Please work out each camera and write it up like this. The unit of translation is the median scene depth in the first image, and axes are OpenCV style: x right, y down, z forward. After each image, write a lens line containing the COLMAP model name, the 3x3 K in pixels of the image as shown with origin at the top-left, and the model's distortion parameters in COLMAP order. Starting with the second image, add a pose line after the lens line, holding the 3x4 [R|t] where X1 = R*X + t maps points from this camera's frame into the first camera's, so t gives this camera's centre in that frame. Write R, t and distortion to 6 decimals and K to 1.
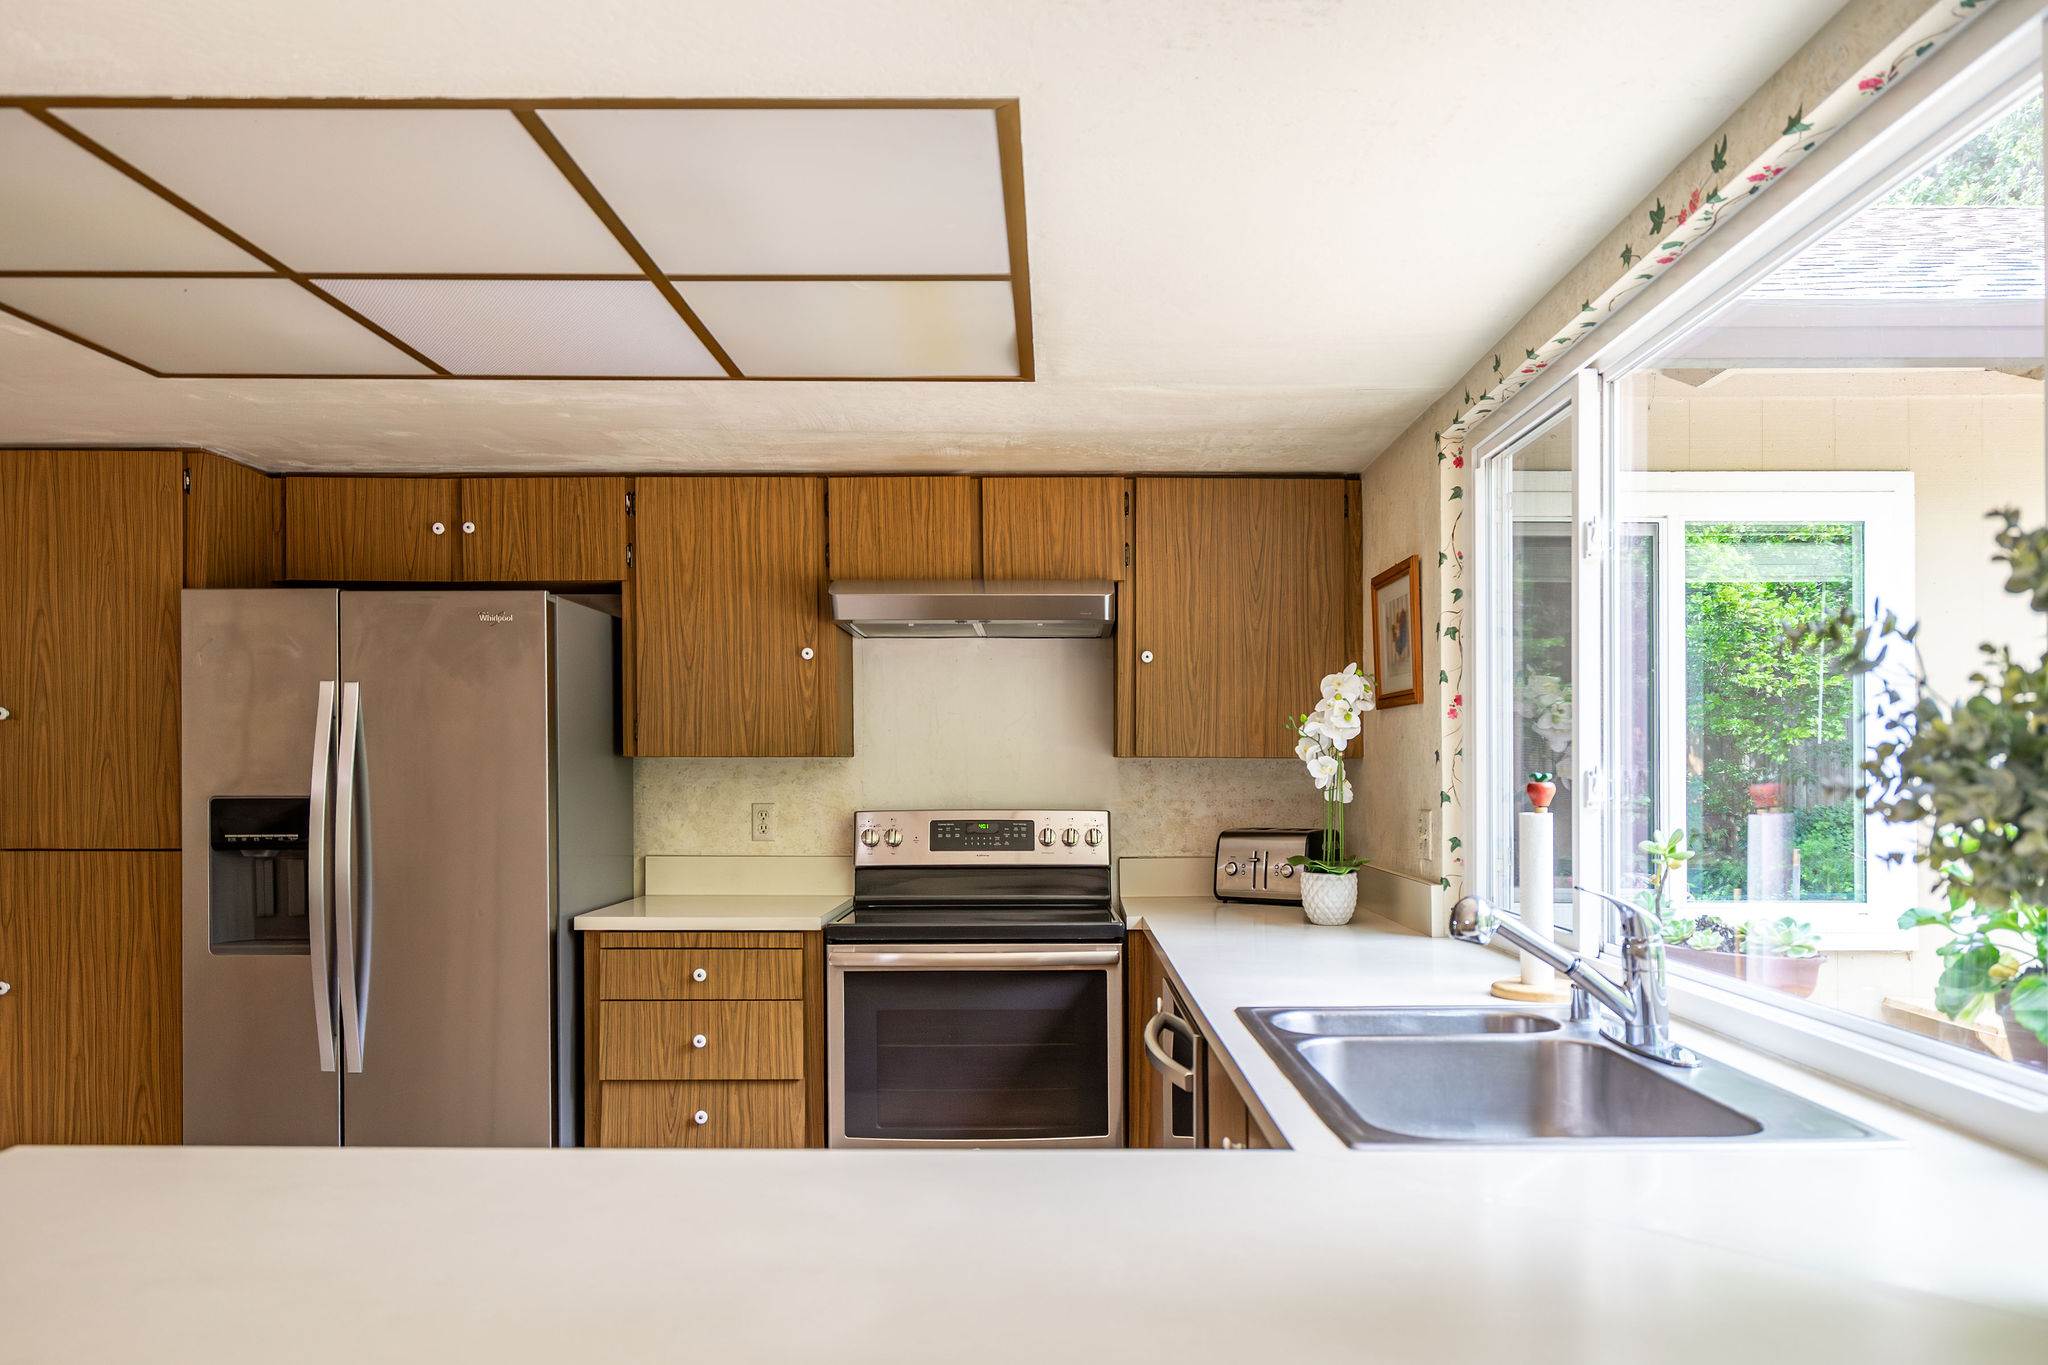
lens RADIAL K [[1406.4, 0, 1027.8], [0, 1406.4, 790.1], [0, 0, 1]] dist [-0.005330, -0.003351]
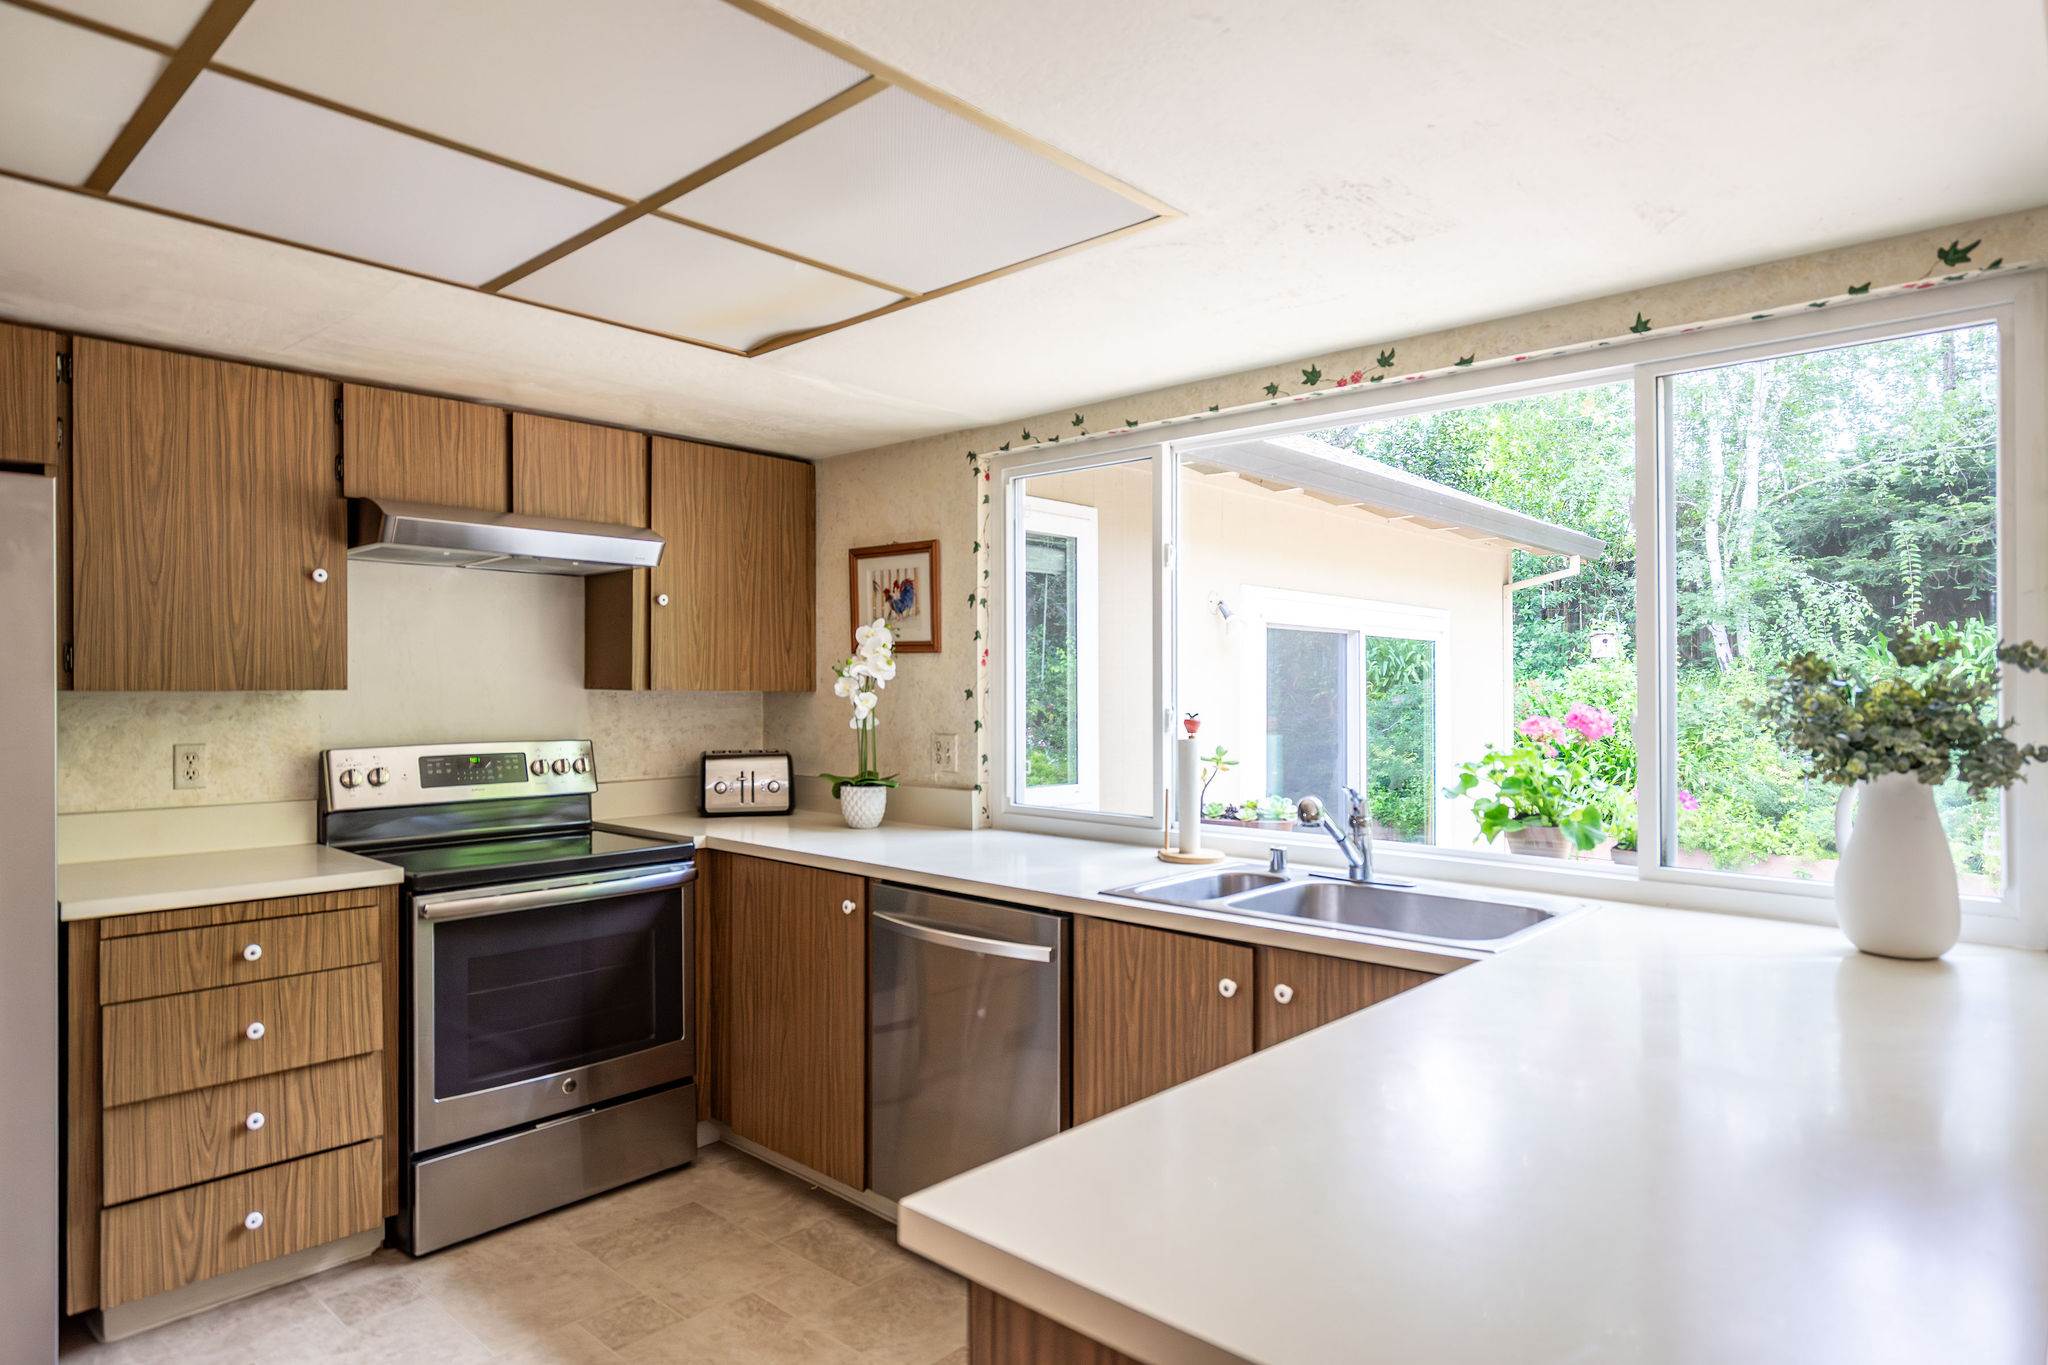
lens RADIAL K [[1204.8, 0, 1024.0], [0, 1204.8, 682.5], [0, 0, 1]] dist [0.004631, 0.000512]
pose [[0.674517, 0.003118, 0.738253, -0.419888], [0.006016, 0.999935, -0.009720, -0.019203], [-0.738235, 0.010997, 0.674454, 0.154706]]
